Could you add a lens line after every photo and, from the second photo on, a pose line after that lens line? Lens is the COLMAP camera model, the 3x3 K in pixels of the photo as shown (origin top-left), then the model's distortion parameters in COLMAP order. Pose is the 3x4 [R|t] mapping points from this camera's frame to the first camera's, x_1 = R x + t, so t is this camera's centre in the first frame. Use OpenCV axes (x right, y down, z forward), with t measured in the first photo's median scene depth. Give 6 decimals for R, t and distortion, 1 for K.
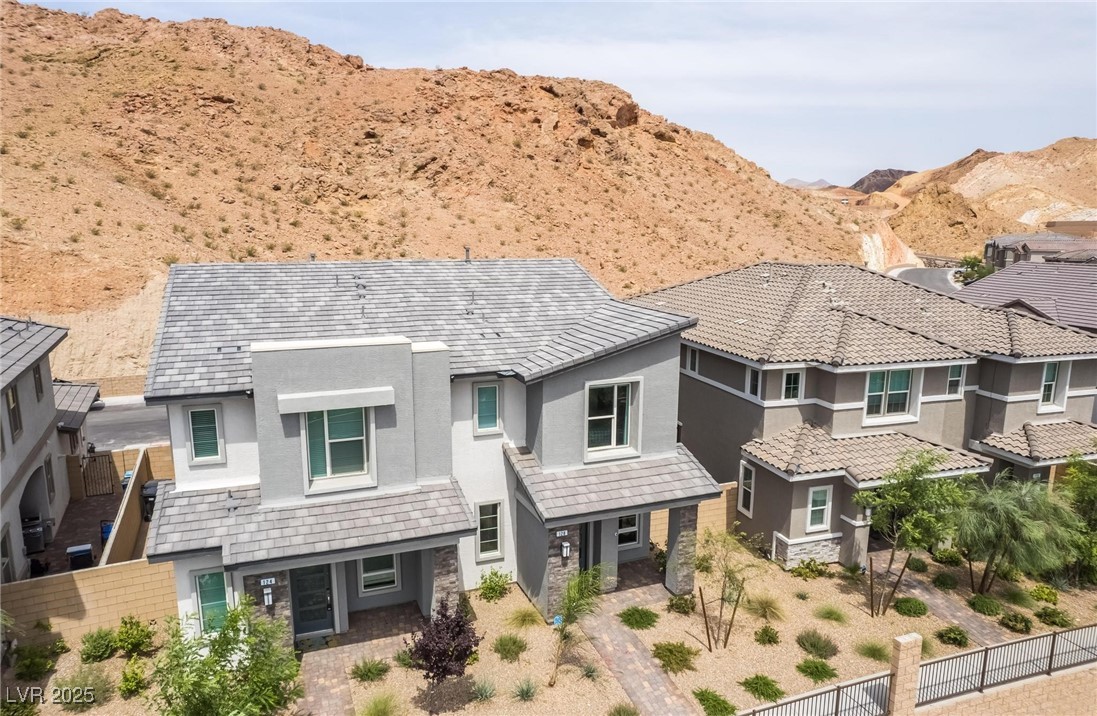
lens RADIAL K [[712.3, 0, 546.7], [0, 712.3, 371.3], [0, 0, 1]] dist [-0.081965, 0.069992]
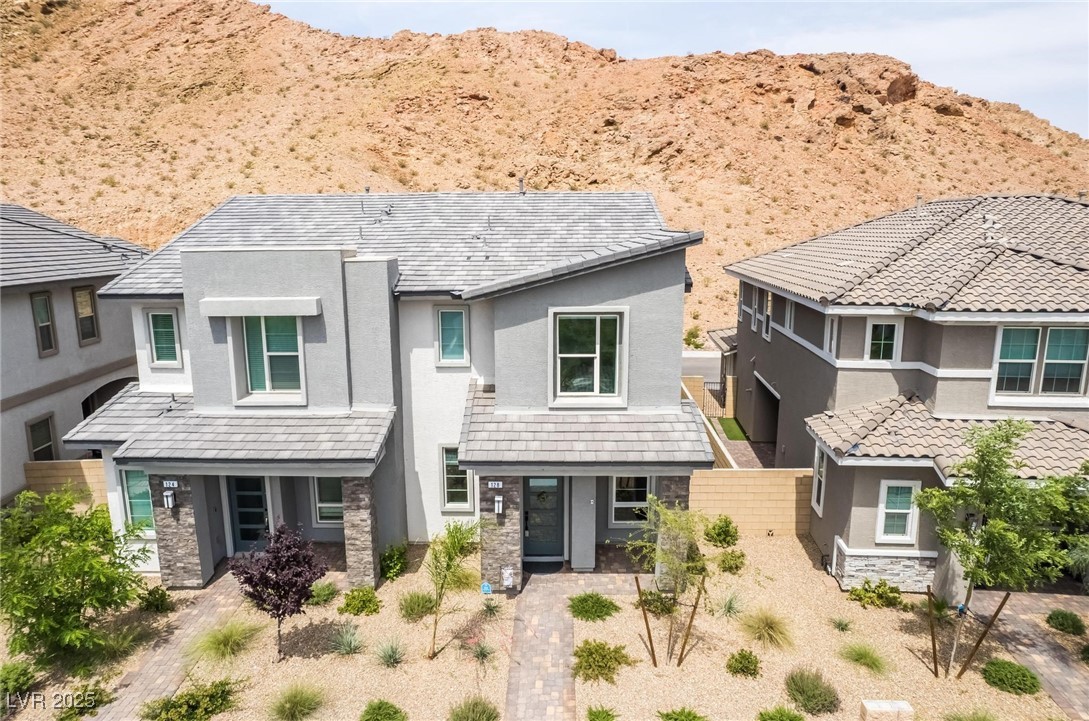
lens RADIAL K [[699.4, 0, 543.7], [0, 699.4, 373.1], [0, 0, 1]] dist [-0.088576, 0.080400]
pose [[0.922679, 0.067499, -0.379614, 0.275009], [-0.066129, 0.997672, 0.016663, 0.059178], [0.379855, 0.009729, 0.924995, 0.194509]]
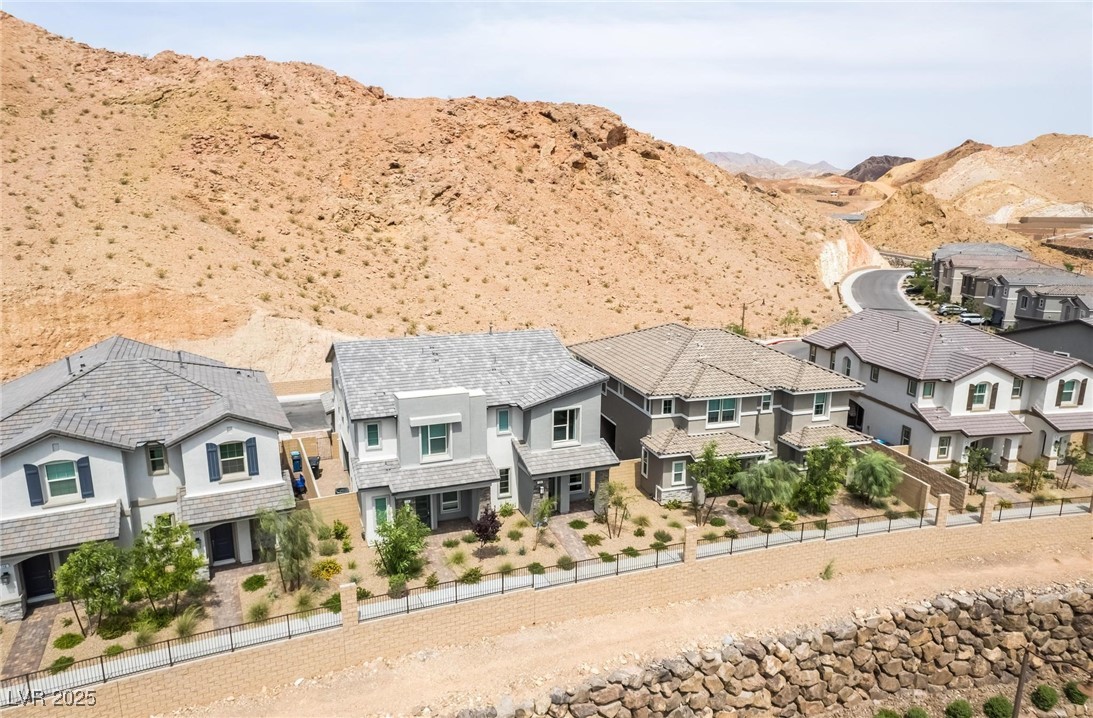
lens RADIAL K [[708.6, 0, 545.2], [0, 708.6, 375.6], [0, 0, 1]] dist [-0.074520, 0.053361]
pose [[0.999985, 0.002623, -0.004814, 0.033721], [-0.002454, 0.999394, 0.034720, -0.115247], [0.004902, -0.034707, 0.999385, -0.781941]]
